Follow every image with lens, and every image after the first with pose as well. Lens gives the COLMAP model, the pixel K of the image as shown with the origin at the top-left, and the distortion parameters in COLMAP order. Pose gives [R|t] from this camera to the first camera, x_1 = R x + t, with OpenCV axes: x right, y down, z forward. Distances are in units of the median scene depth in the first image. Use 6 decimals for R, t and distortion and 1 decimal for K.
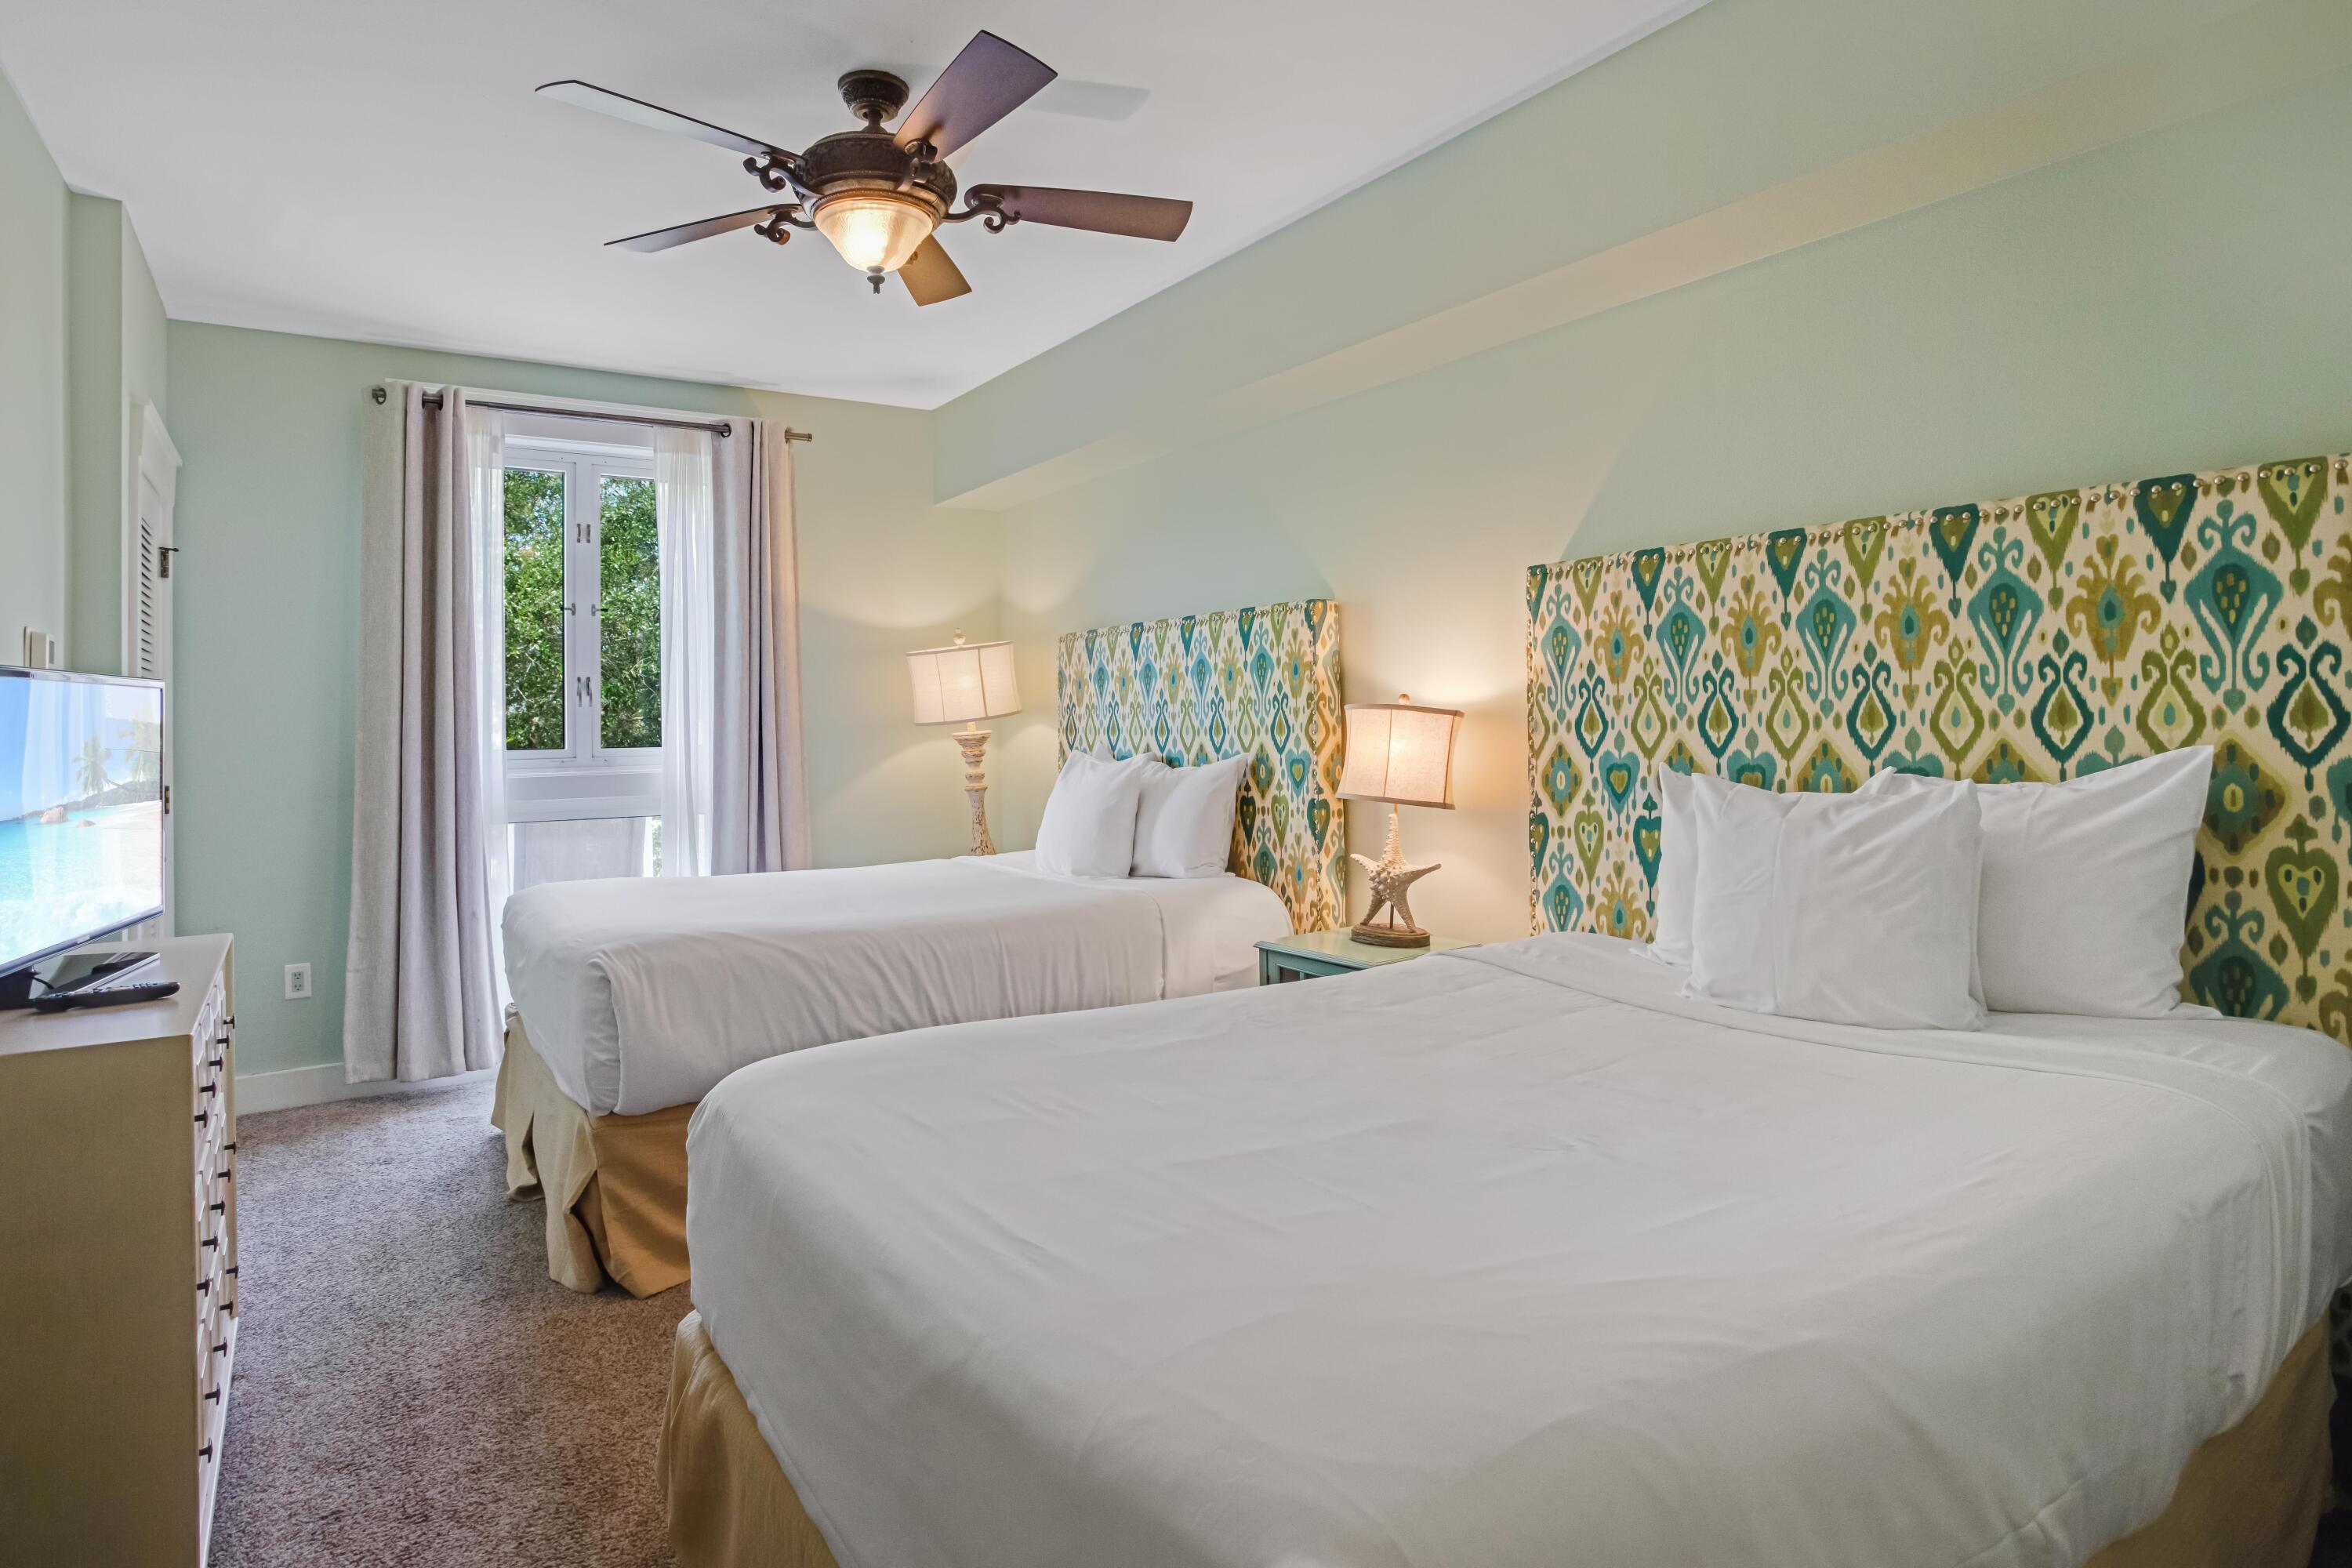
lens RADIAL K [[1230.6, 0, 1172.1], [0, 1230.6, 742.5], [0, 0, 1]] dist [-0.063287, 0.044374]
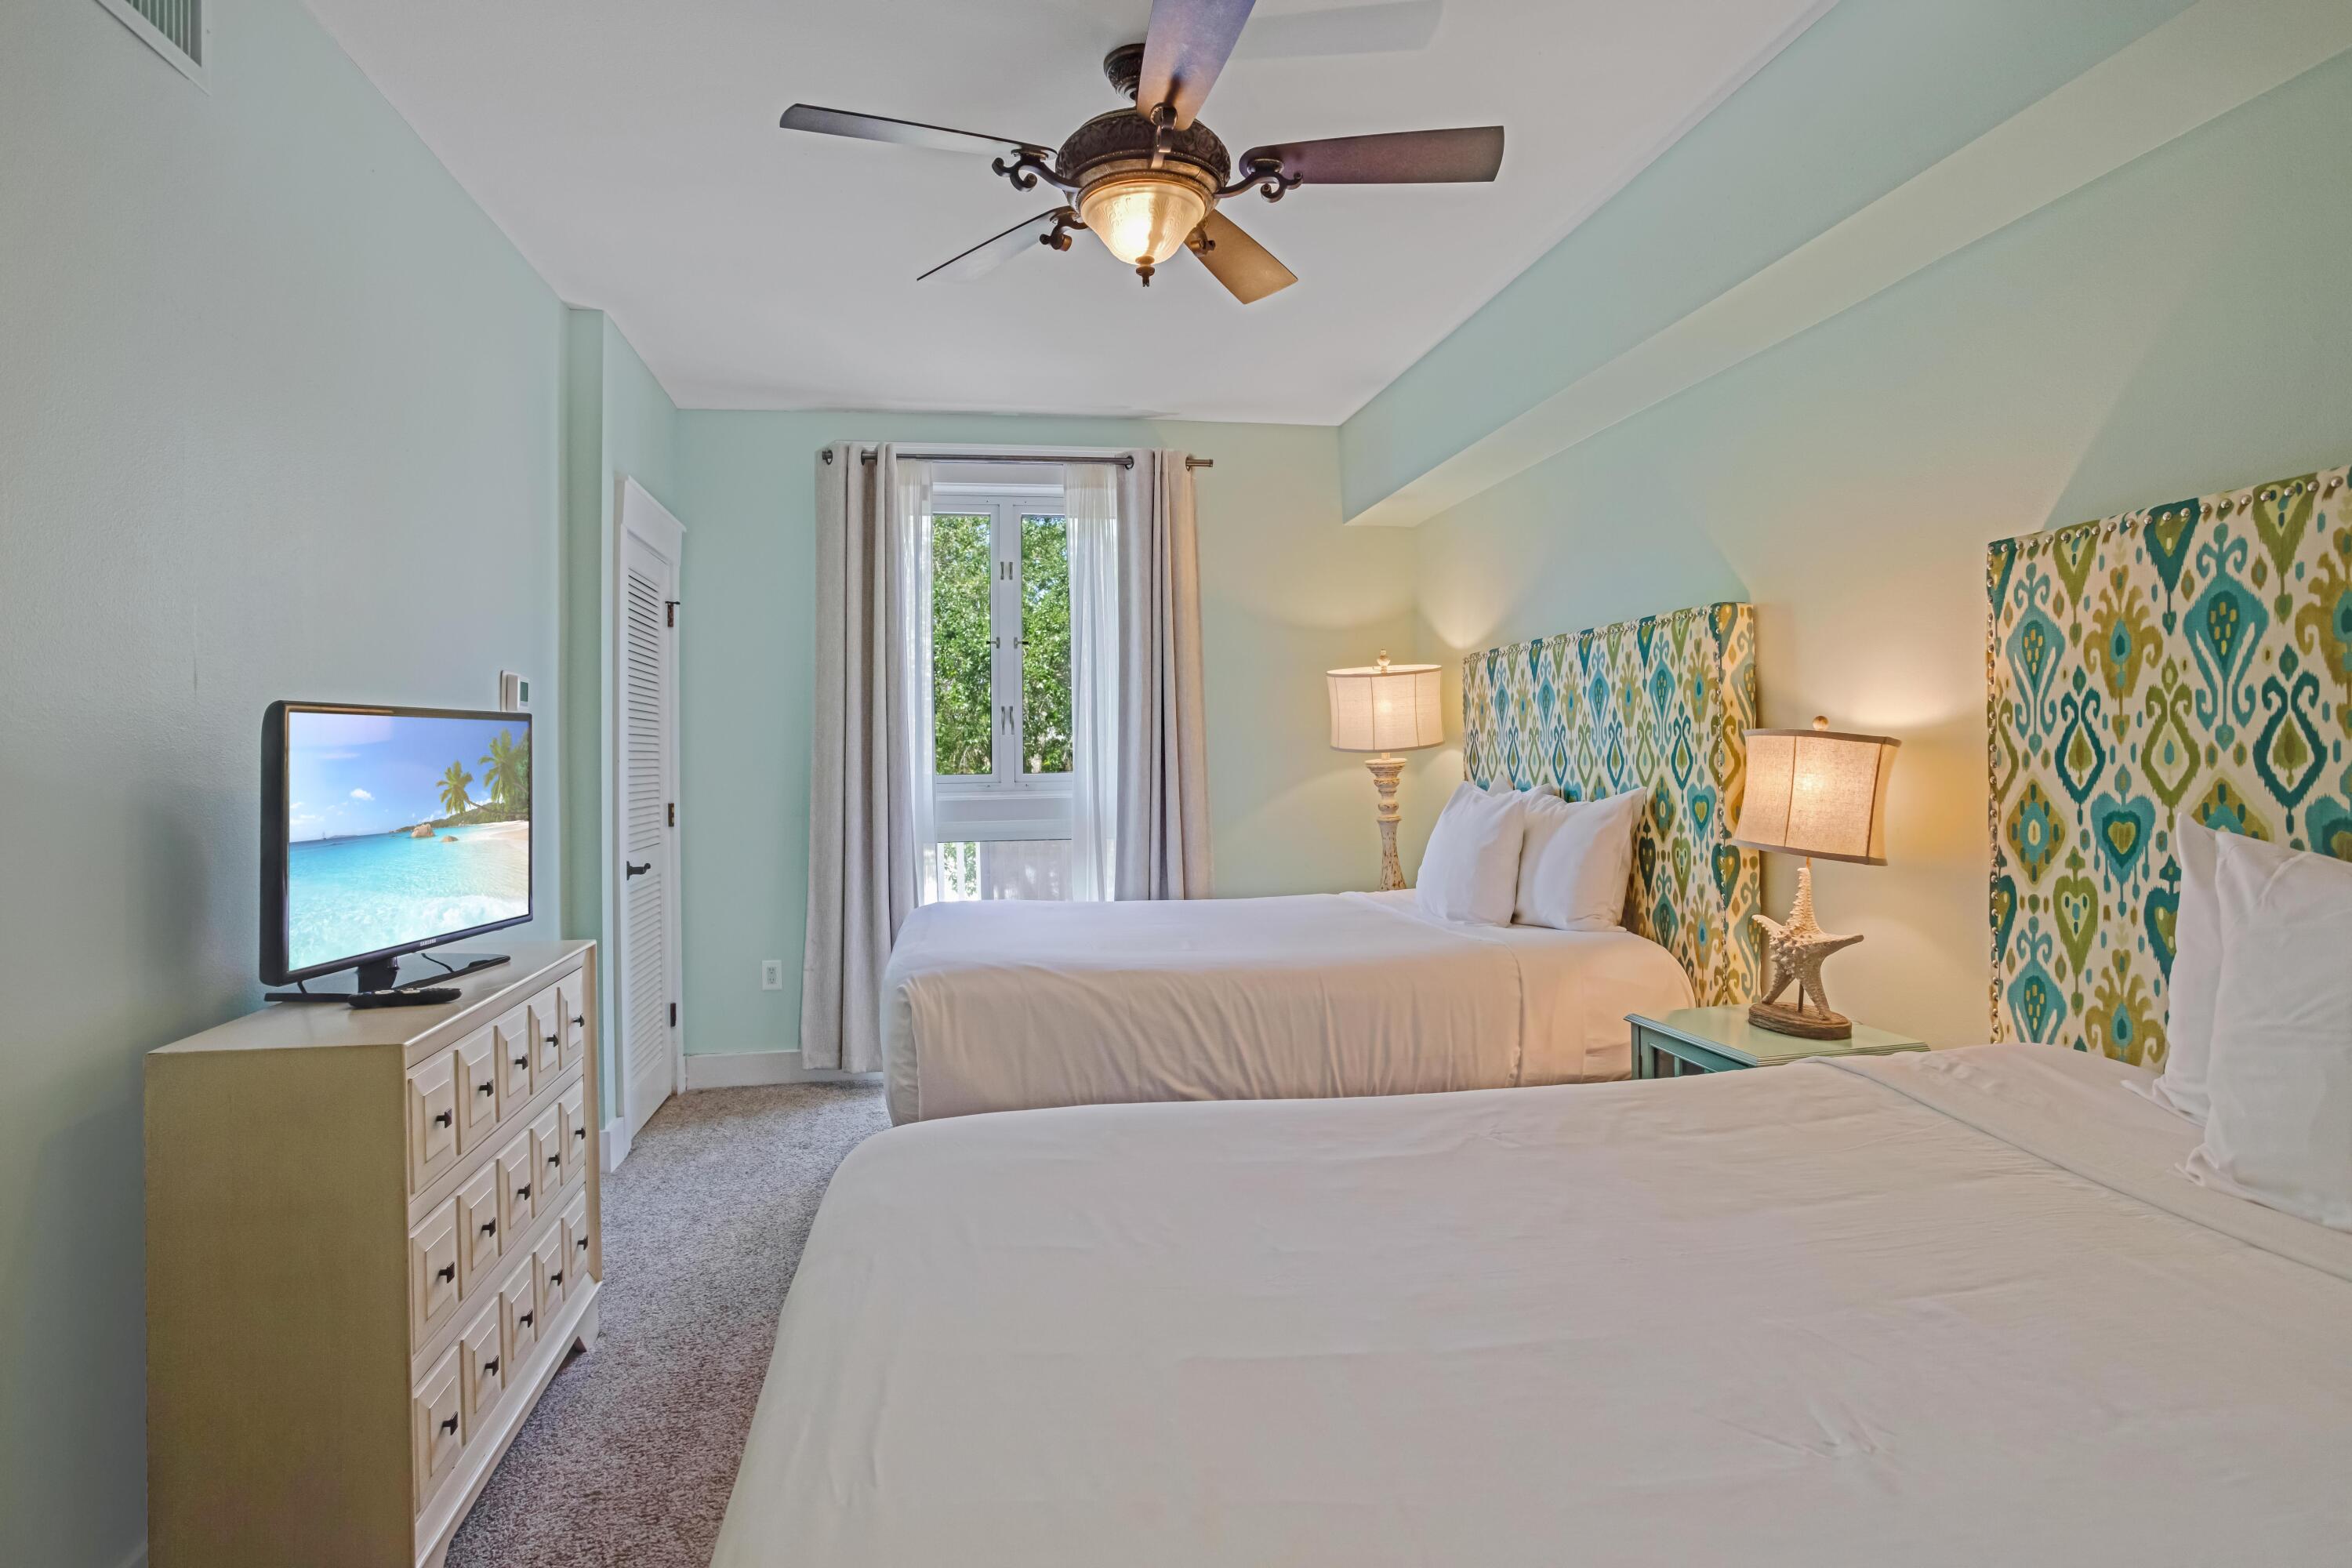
lens RADIAL K [[1222.2, 0, 1173.2], [0, 1222.2, 767.8], [0, 0, 1]] dist [-0.065271, 0.041917]
pose [[0.922938, 0.007026, -0.384884, 0.104636], [-0.007355, 0.999973, 0.000618, -0.003863], [0.384878, 0.002260, 0.922965, 0.128718]]
